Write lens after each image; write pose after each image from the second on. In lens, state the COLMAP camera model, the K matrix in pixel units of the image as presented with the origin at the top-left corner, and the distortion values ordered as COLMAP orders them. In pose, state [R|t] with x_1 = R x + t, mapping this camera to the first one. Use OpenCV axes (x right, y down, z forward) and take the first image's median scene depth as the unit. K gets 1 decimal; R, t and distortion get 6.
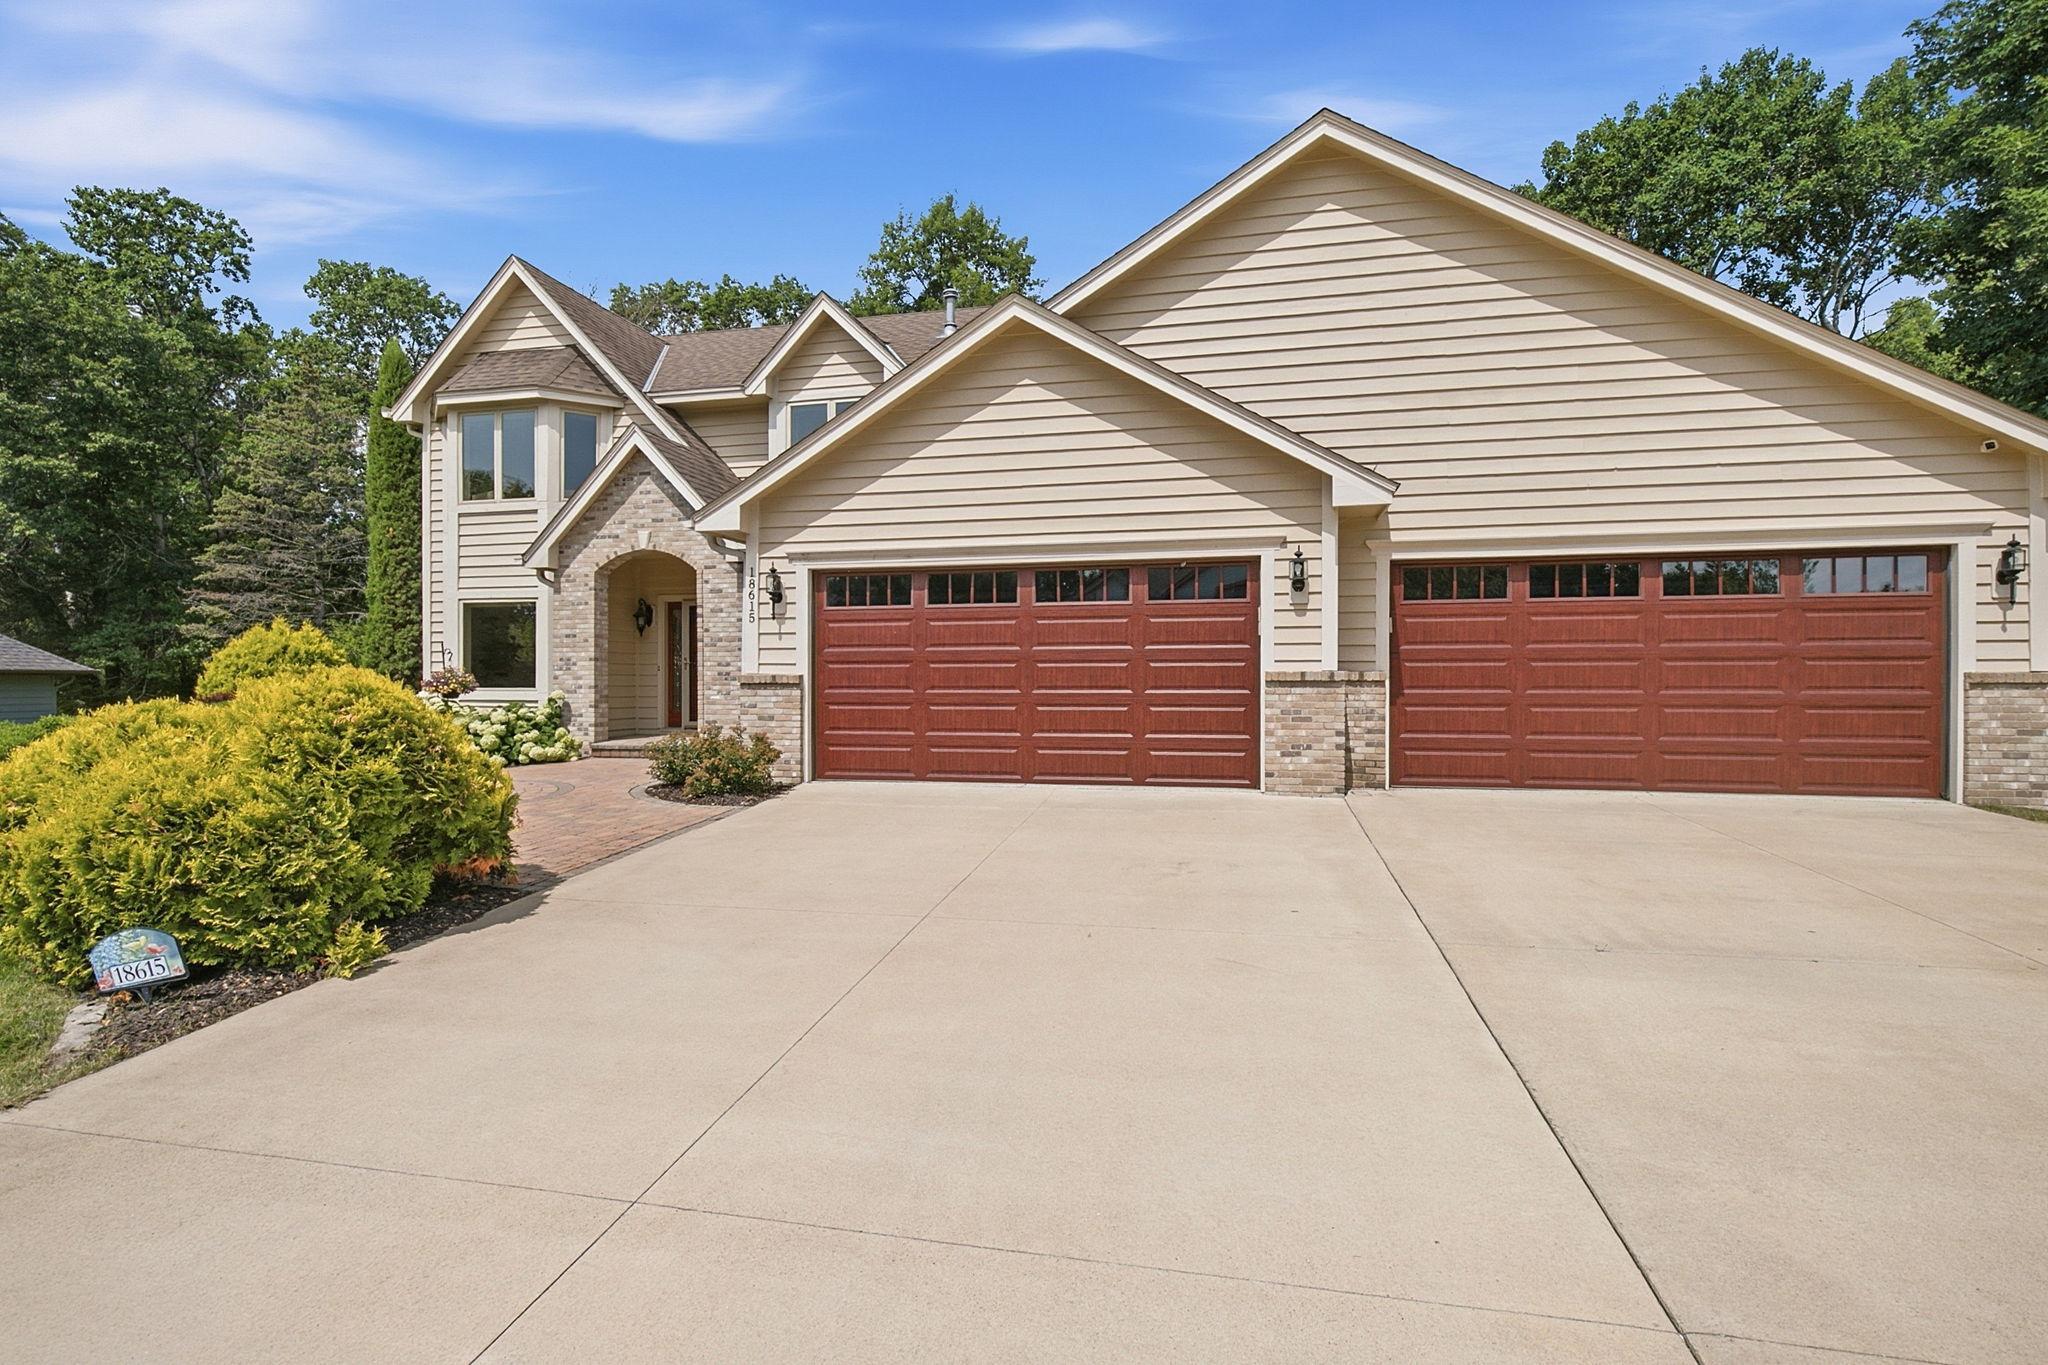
lens RADIAL K [[982.1, 0, 1032.9], [0, 982.1, 667.6], [0, 0, 1]] dist [0.008083, 0.001589]
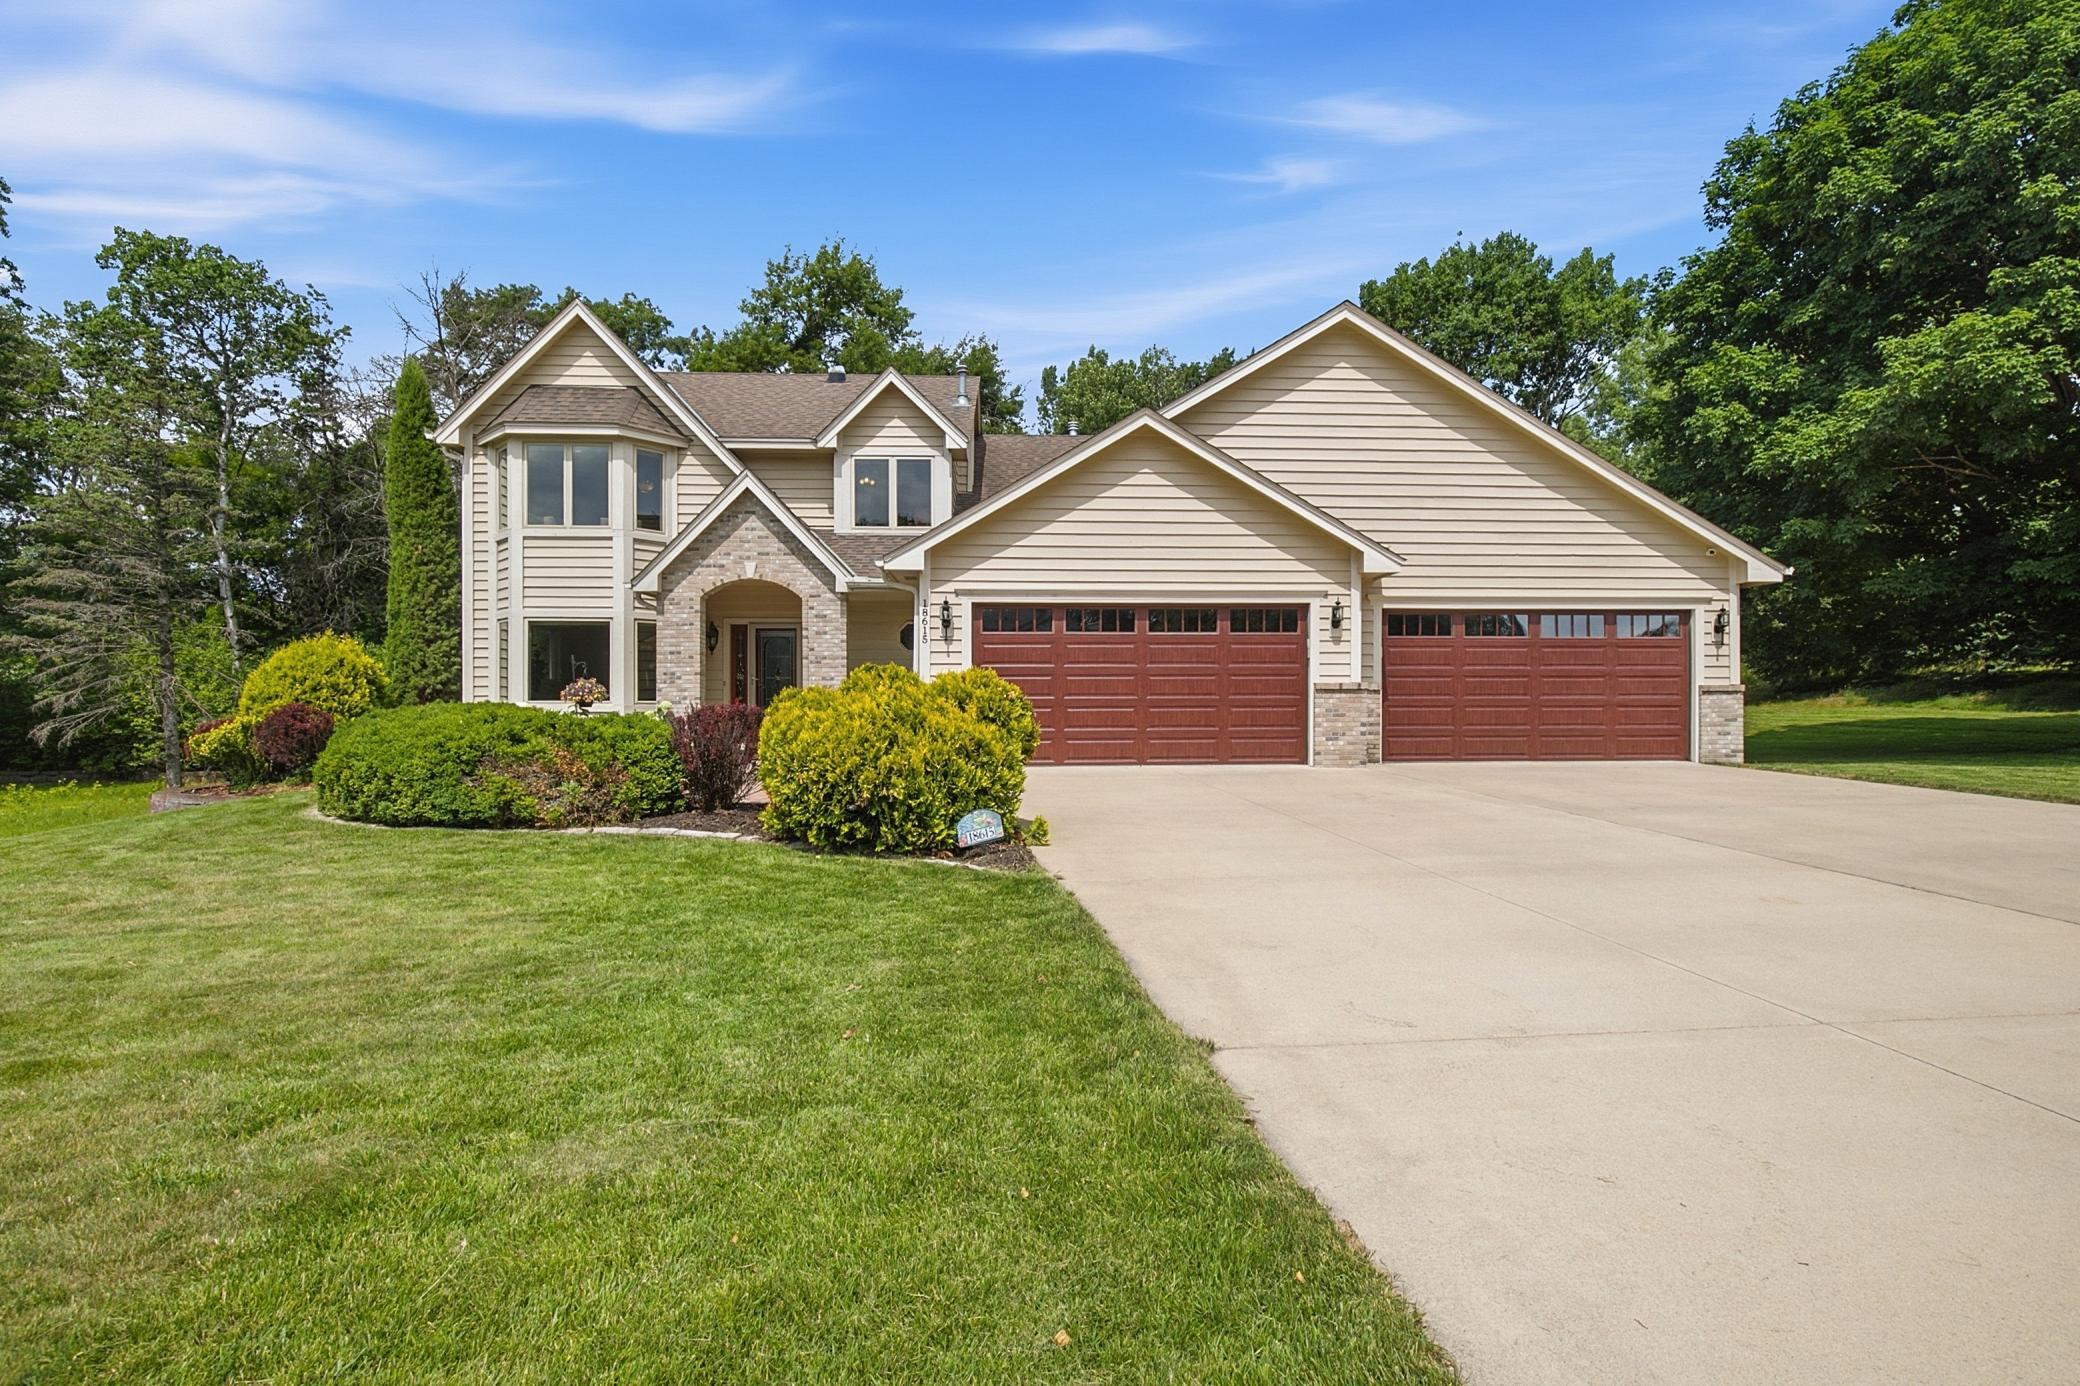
lens RADIAL K [[997.4, 0, 1034.5], [0, 997.4, 707.9], [0, 0, 1]] dist [0.008083, 0.001589]
pose [[0.962353, 0.000508, 0.271803, -0.387781], [-0.002585, 0.999970, 0.007283, 0.021575], [-0.271791, -0.007711, 0.962325, -0.213032]]
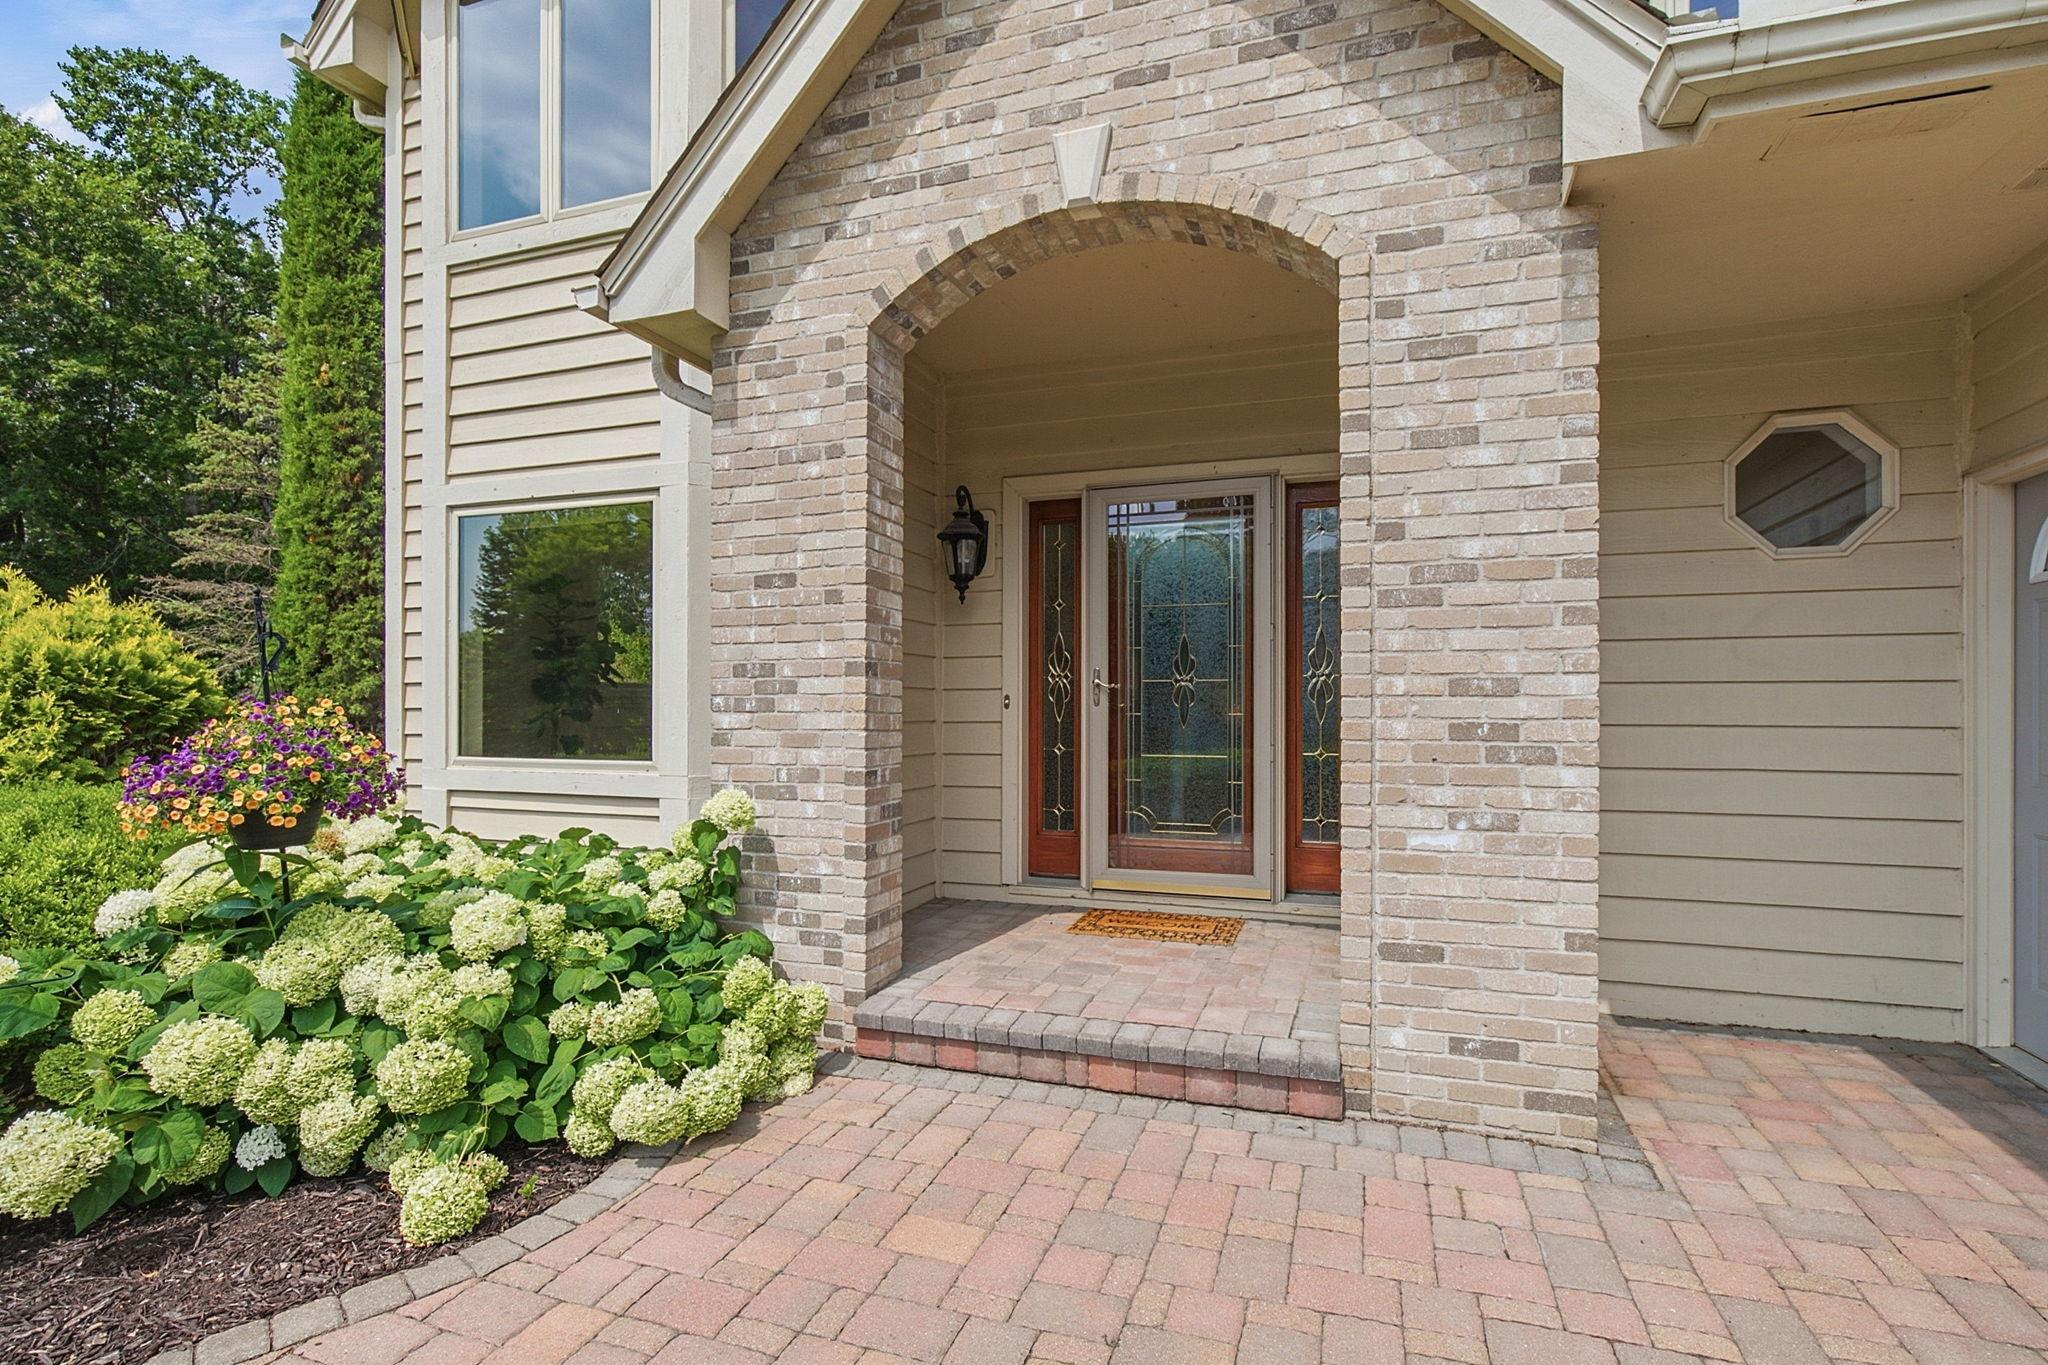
lens RADIAL K [[982.1, 0, 1026.8], [0, 982.1, 681.9], [0, 0, 1]] dist [0.008083, 0.001589]
pose [[0.993713, -0.002595, -0.111931, -0.376760], [0.001169, 0.999917, -0.012804, -0.001815], [0.111955, 0.012593, 0.993633, 0.753530]]
